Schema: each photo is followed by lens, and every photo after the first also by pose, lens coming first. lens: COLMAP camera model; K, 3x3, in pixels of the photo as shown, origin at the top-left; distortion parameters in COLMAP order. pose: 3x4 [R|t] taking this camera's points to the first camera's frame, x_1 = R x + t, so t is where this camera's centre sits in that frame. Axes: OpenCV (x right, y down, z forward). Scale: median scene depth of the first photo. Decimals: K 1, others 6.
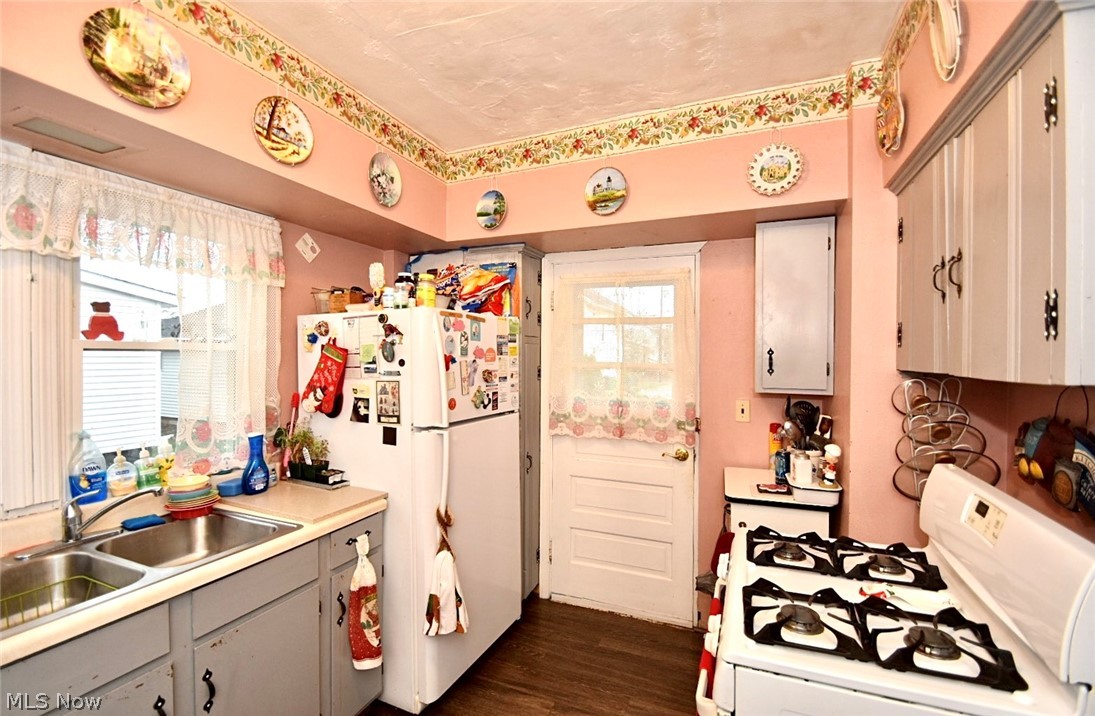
lens RADIAL K [[483.7, 0, 547.5], [0, 483.7, 358.0], [0, 0, 1]] dist [0.001346, 0.000161]
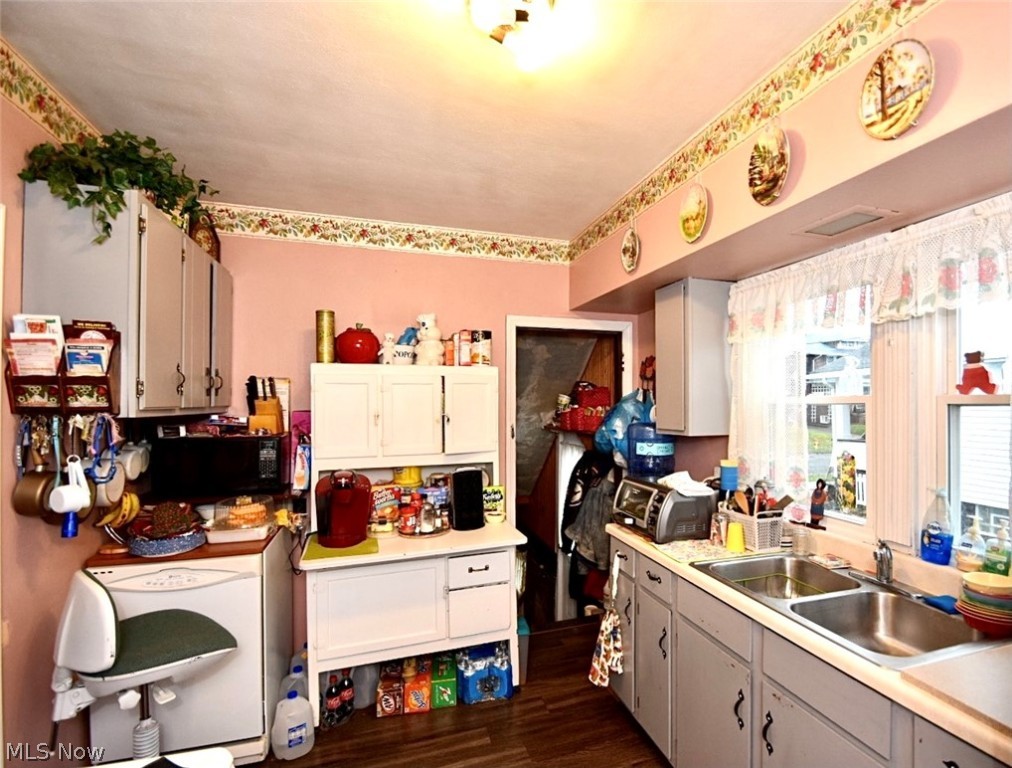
lens RADIAL K [[455.1, 0, 506.9], [0, 455.1, 402.3], [0, 0, 1]] dist [-0.001460, -0.000339]
pose [[-0.760807, -0.007794, -0.648932, 0.302152], [-0.005928, 0.999970, -0.005061, -0.013498], [0.648952, -0.000004, -0.760830, 1.129796]]
